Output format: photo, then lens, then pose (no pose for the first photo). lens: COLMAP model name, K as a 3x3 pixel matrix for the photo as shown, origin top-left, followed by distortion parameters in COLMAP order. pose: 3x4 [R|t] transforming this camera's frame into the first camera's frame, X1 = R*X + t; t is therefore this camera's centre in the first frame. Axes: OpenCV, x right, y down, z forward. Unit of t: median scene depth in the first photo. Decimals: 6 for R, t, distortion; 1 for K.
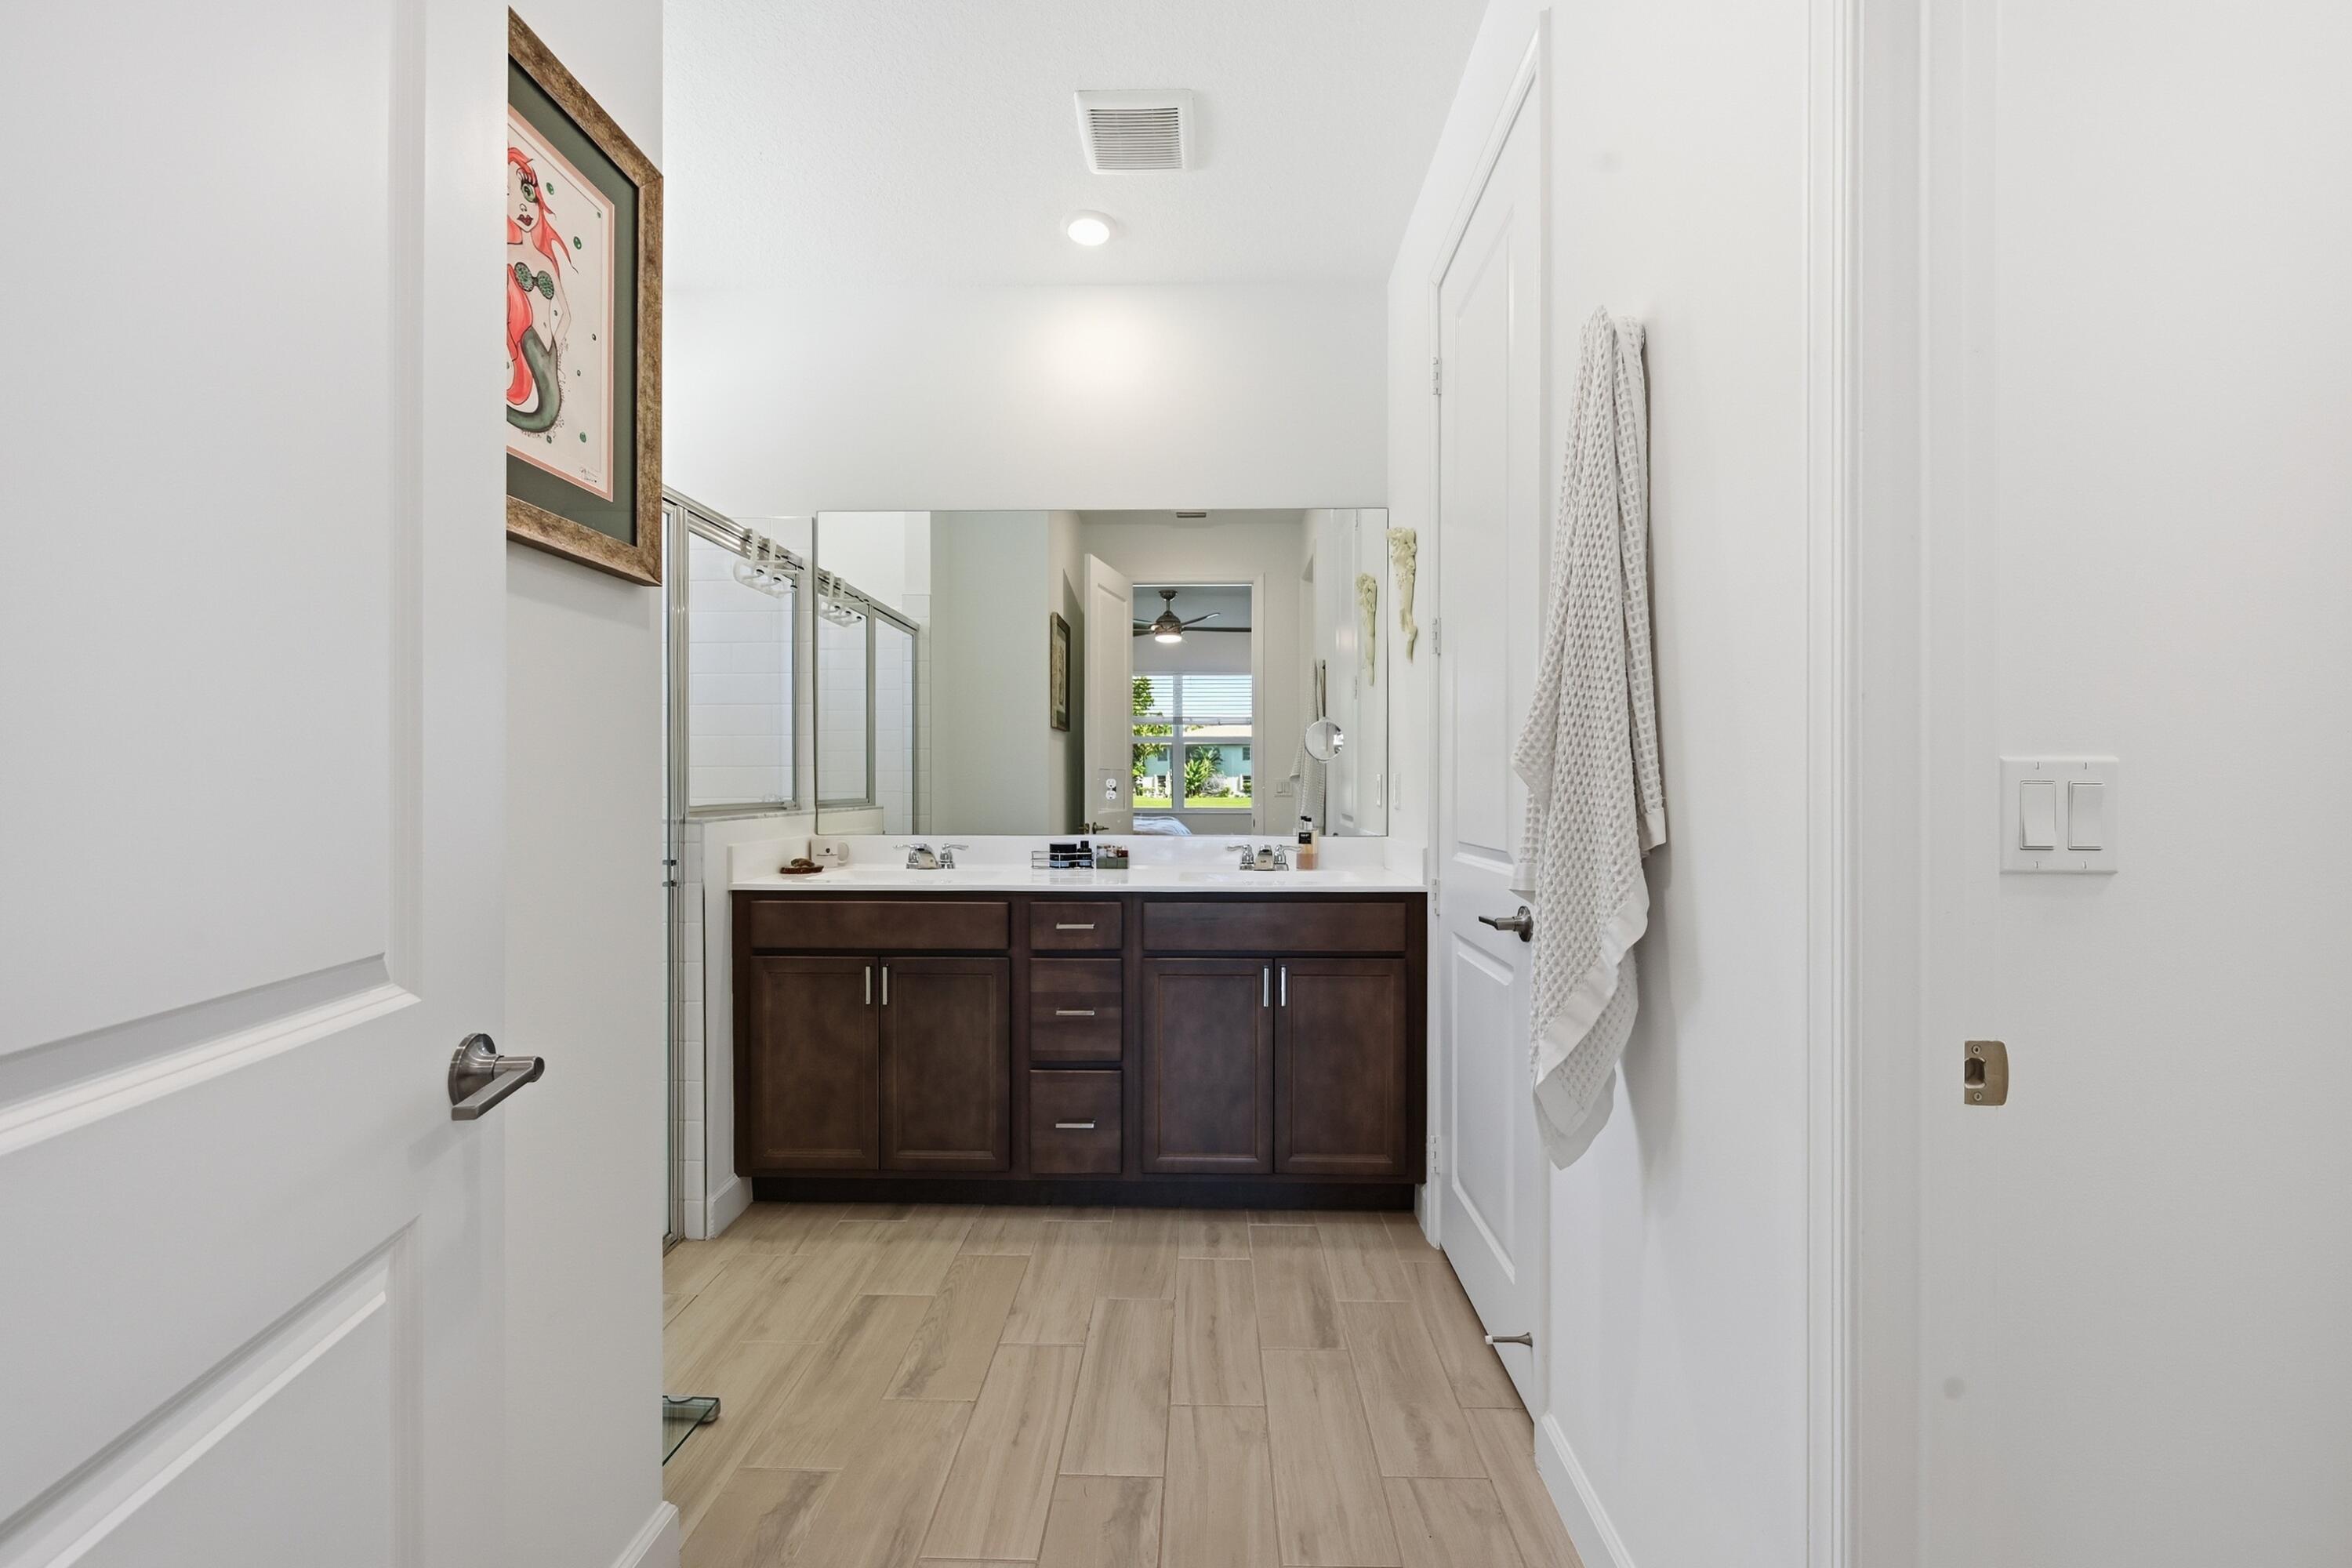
lens RADIAL K [[937.1, 0, 1180.5], [0, 937.1, 790.0], [0, 0, 1]] dist [-0.000069, 0.000073]
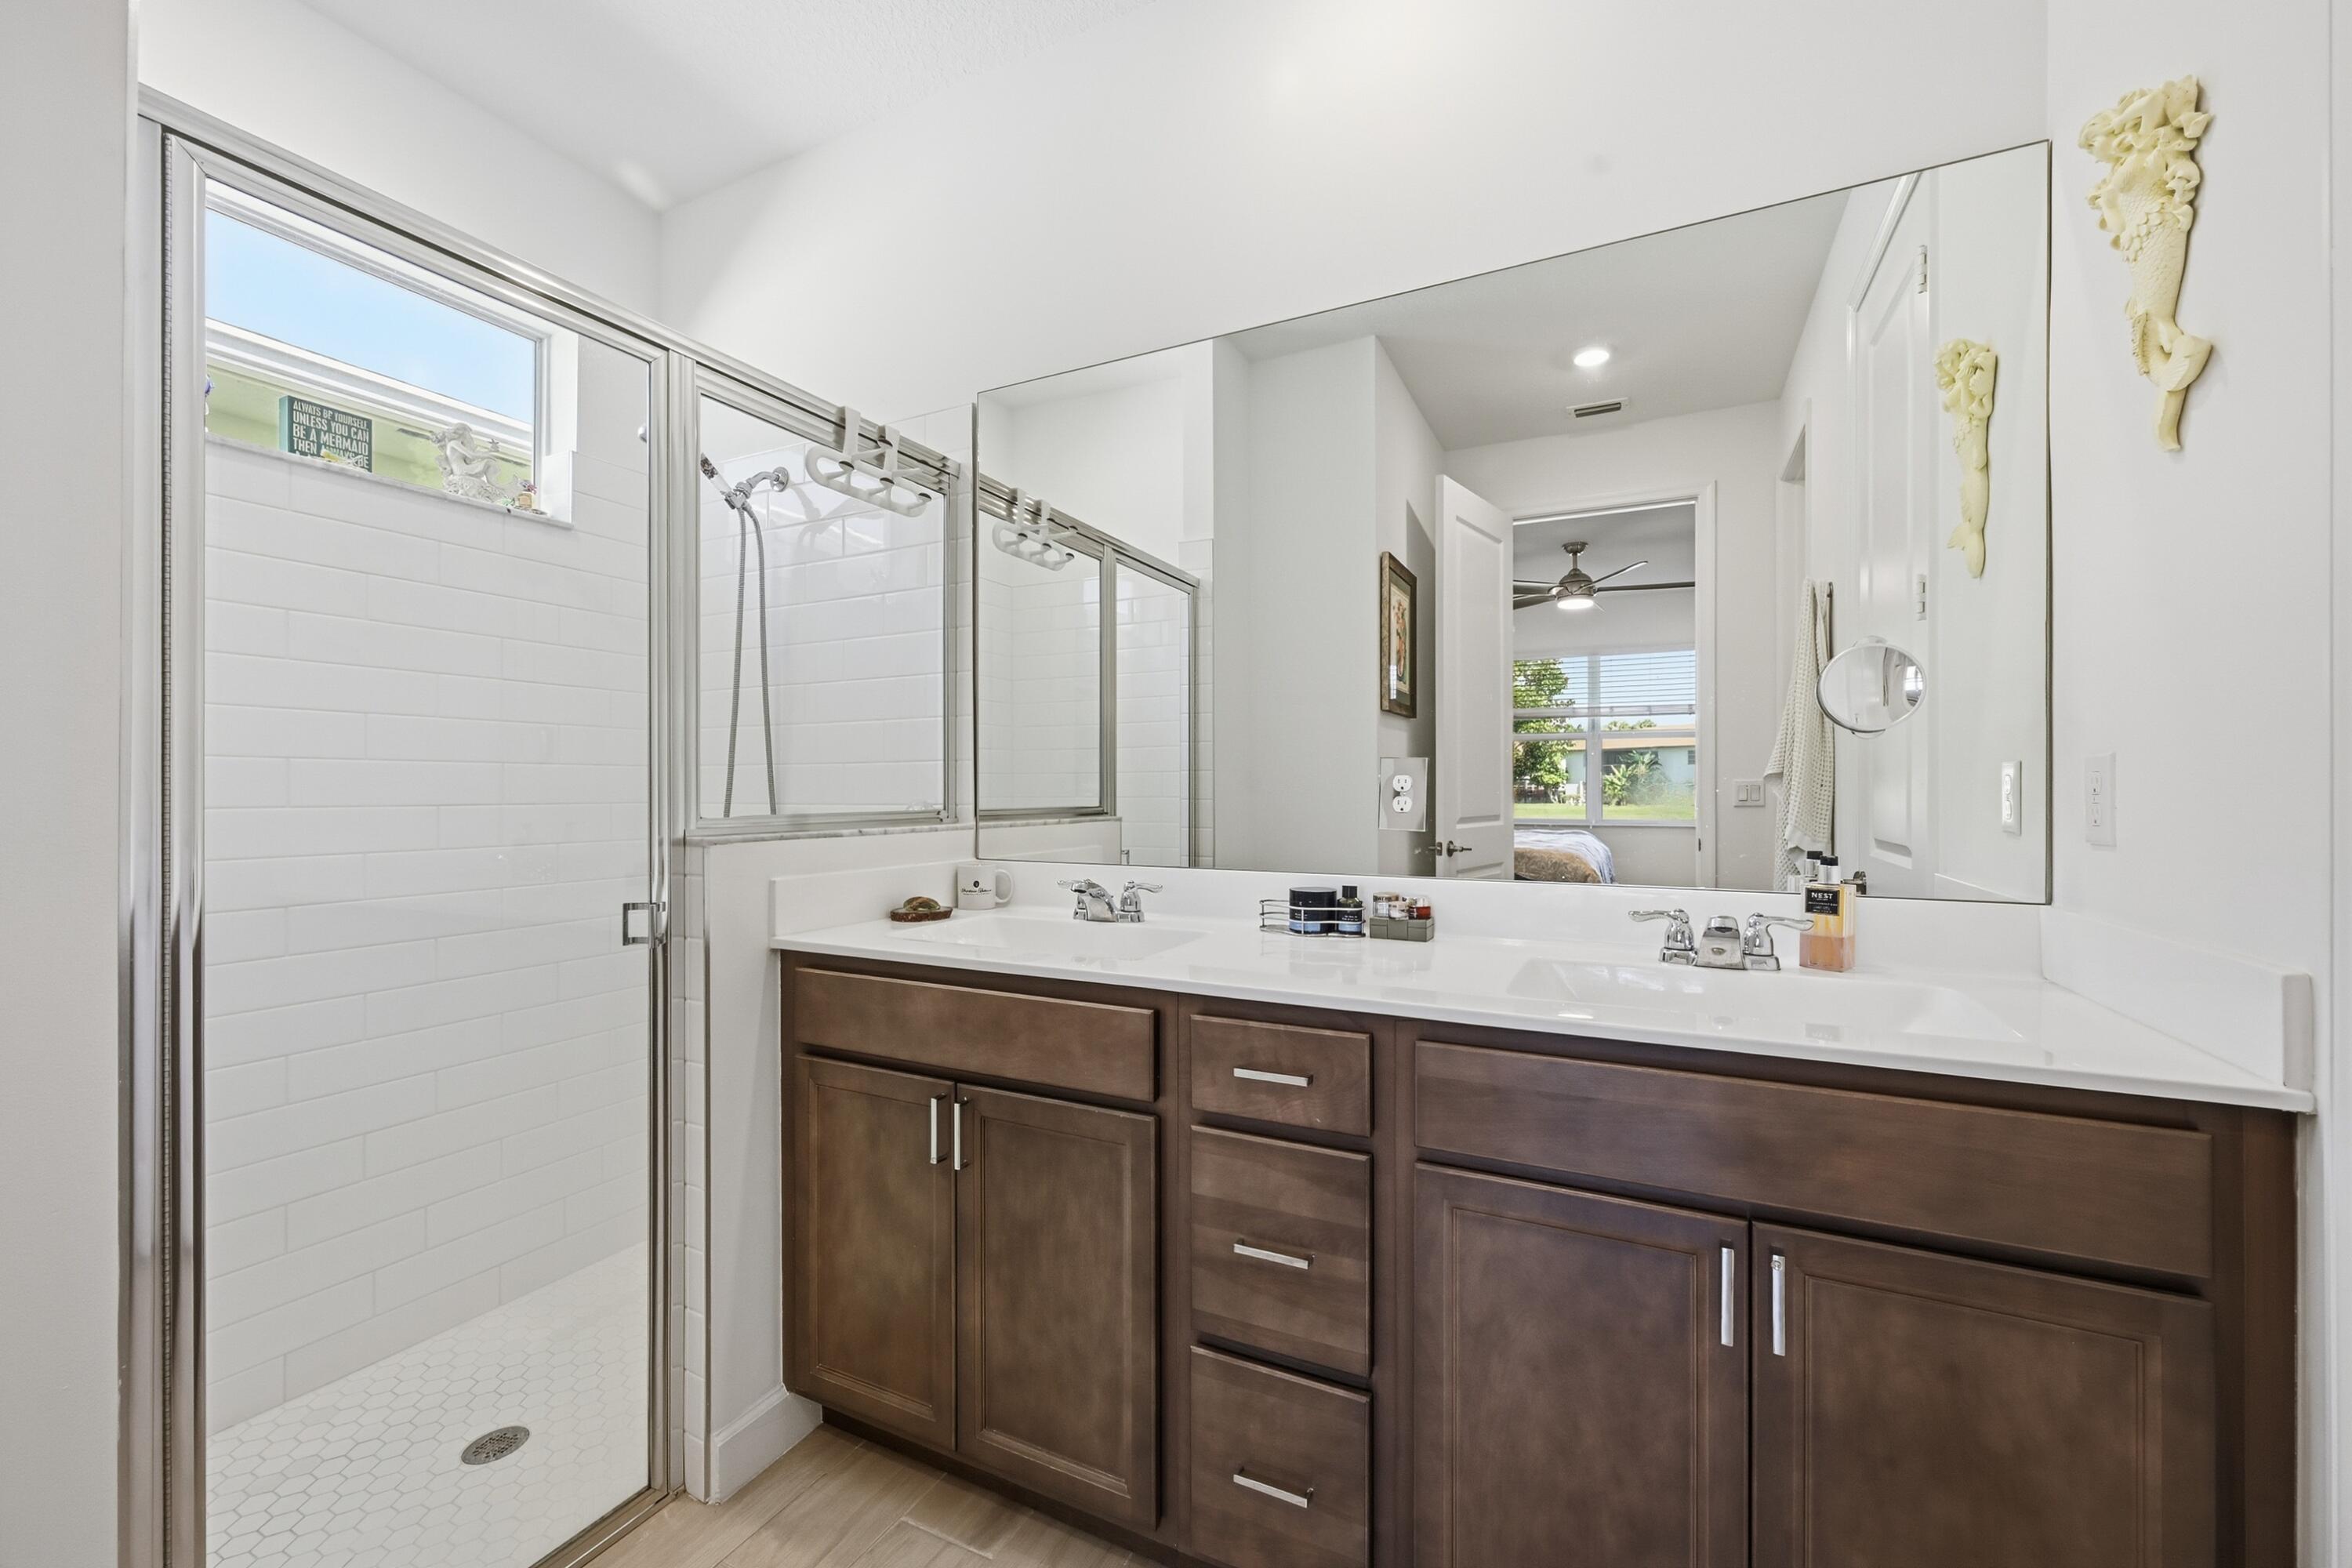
lens RADIAL K [[937.1, 0, 1180.5], [0, 937.1, 790.0], [0, 0, 1]] dist [-0.000069, 0.000073]
pose [[0.909412, -0.000270, -0.415896, 0.040172], [-0.002772, 0.999974, -0.006710, 0.000873], [0.415887, 0.007255, 0.909387, 0.473381]]
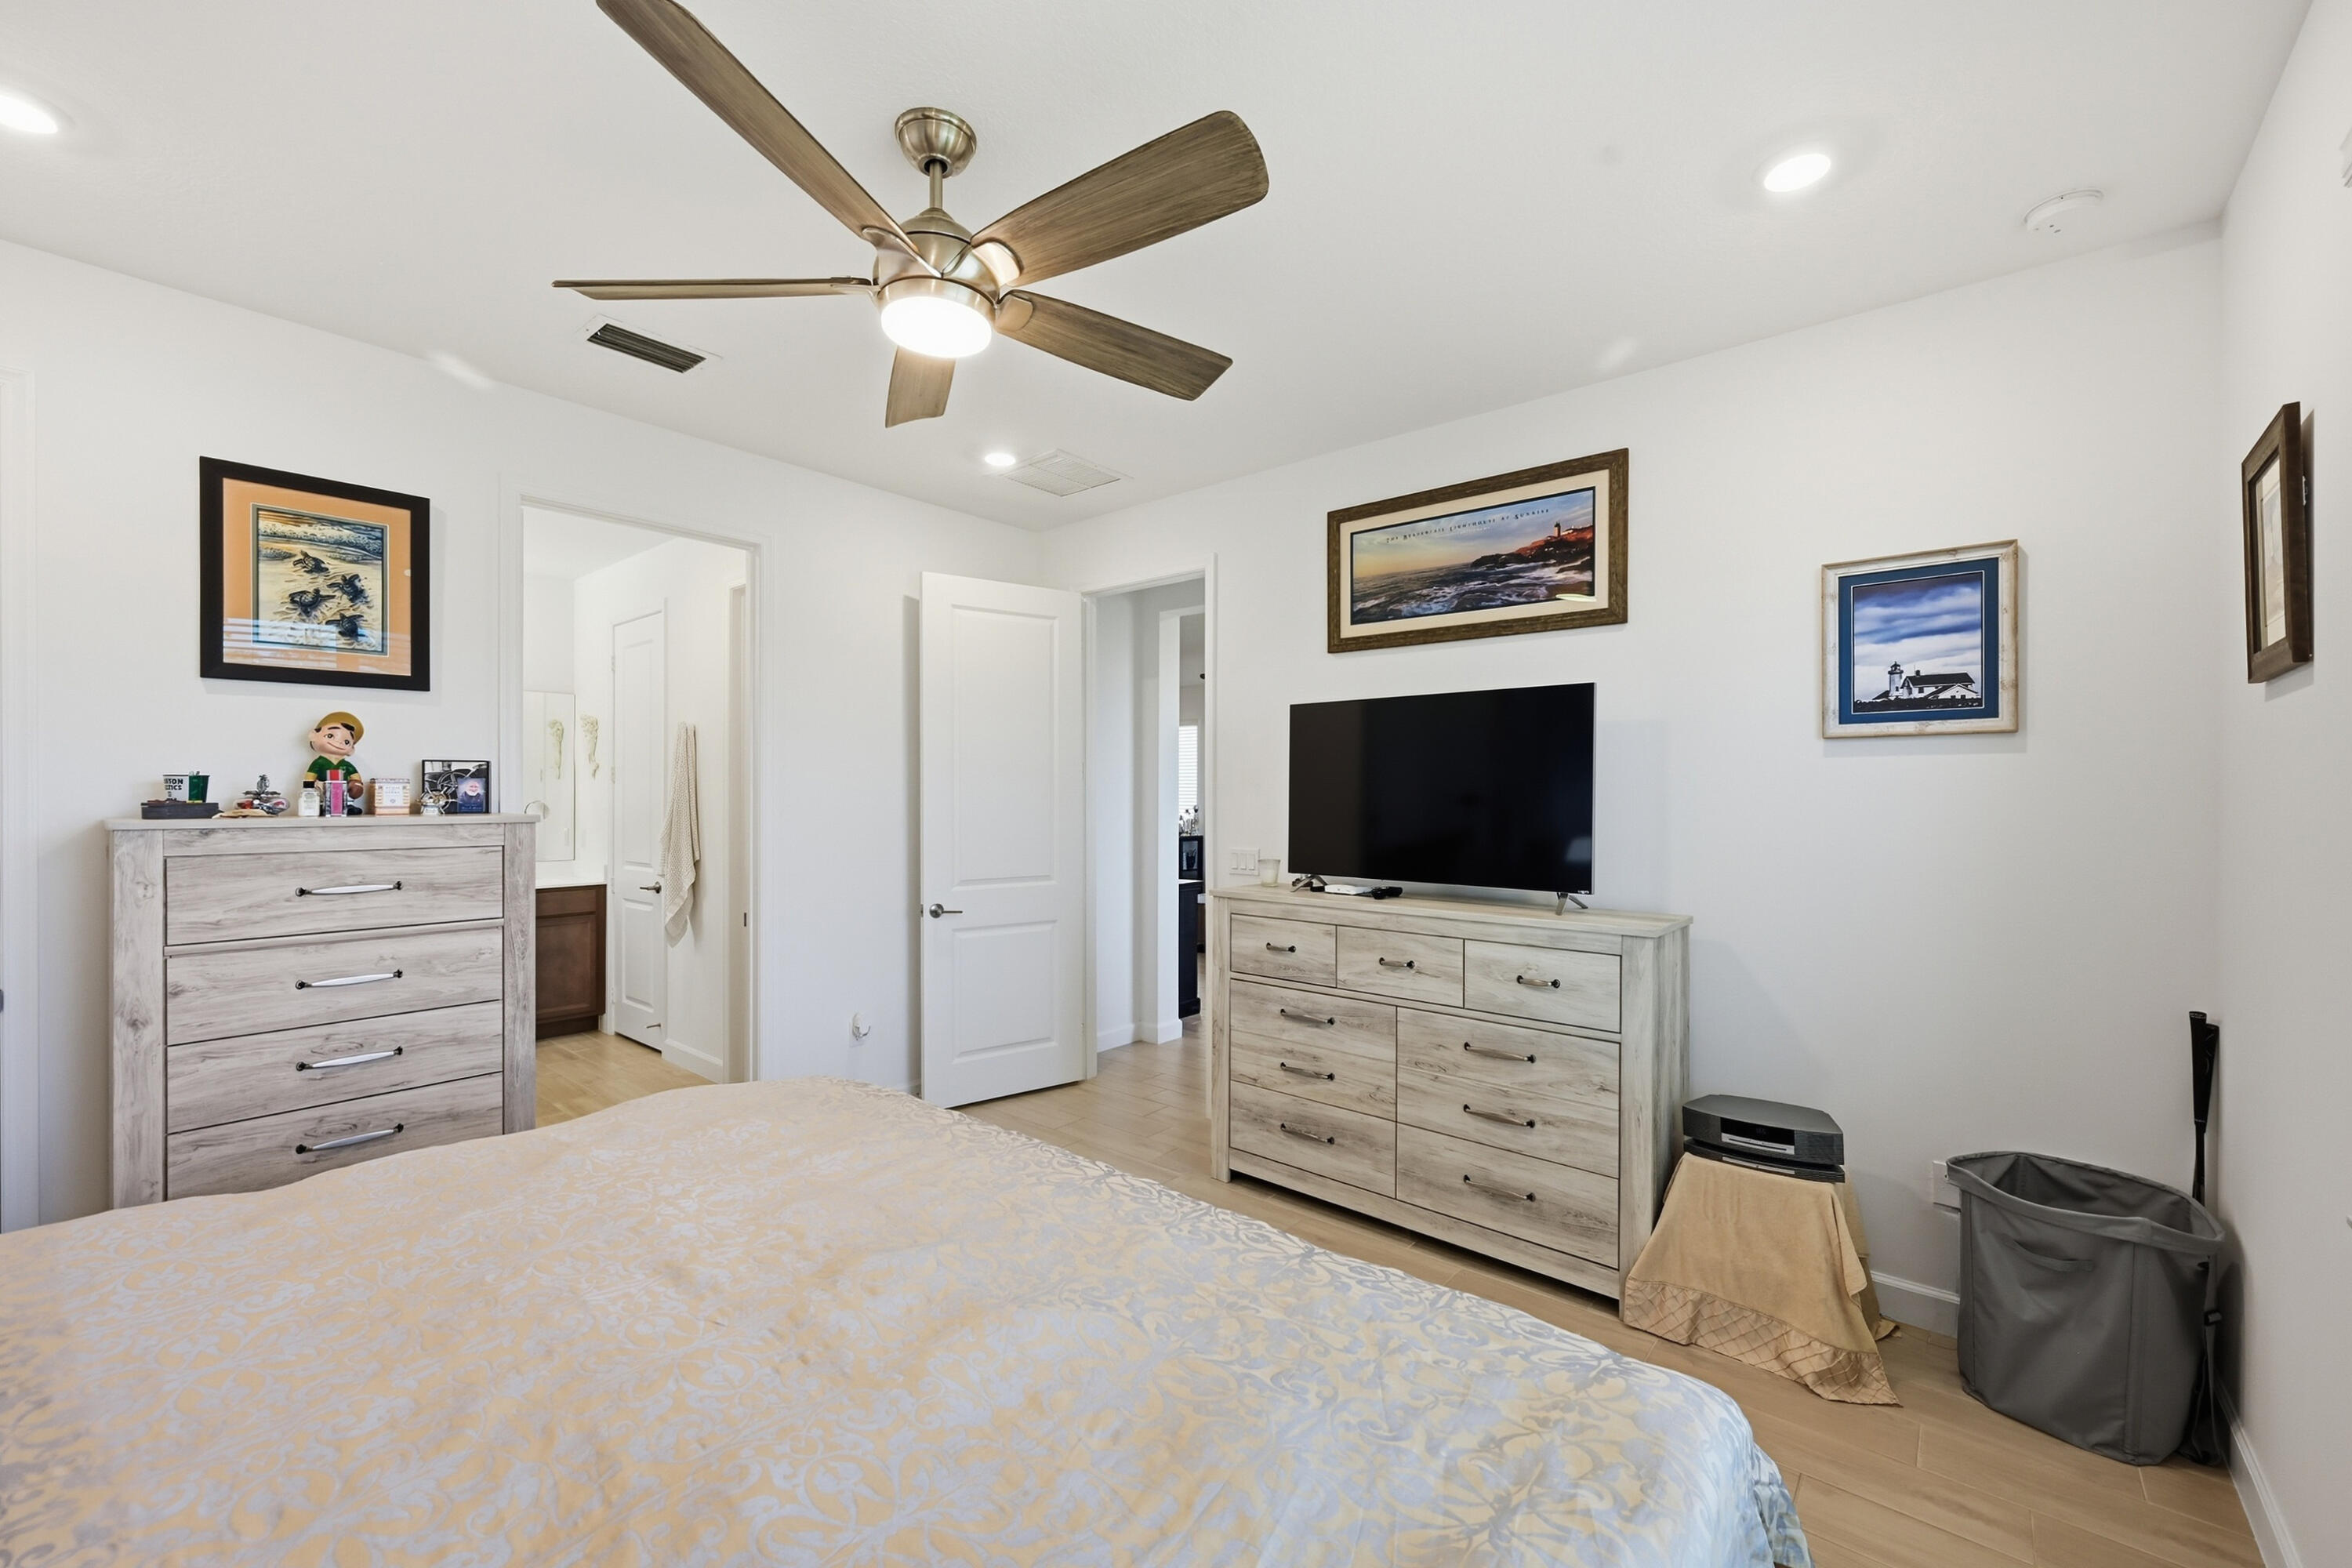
lens RADIAL K [[937.1, 0, 1180.5], [0, 937.1, 790.0], [0, 0, 1]] dist [-0.000069, 0.000073]
pose [[0.619633, 0.004588, 0.784878, -0.572669], [0.001964, 0.999971, -0.007396, -0.086986], [-0.784889, 0.006125, 0.619606, -1.307664]]
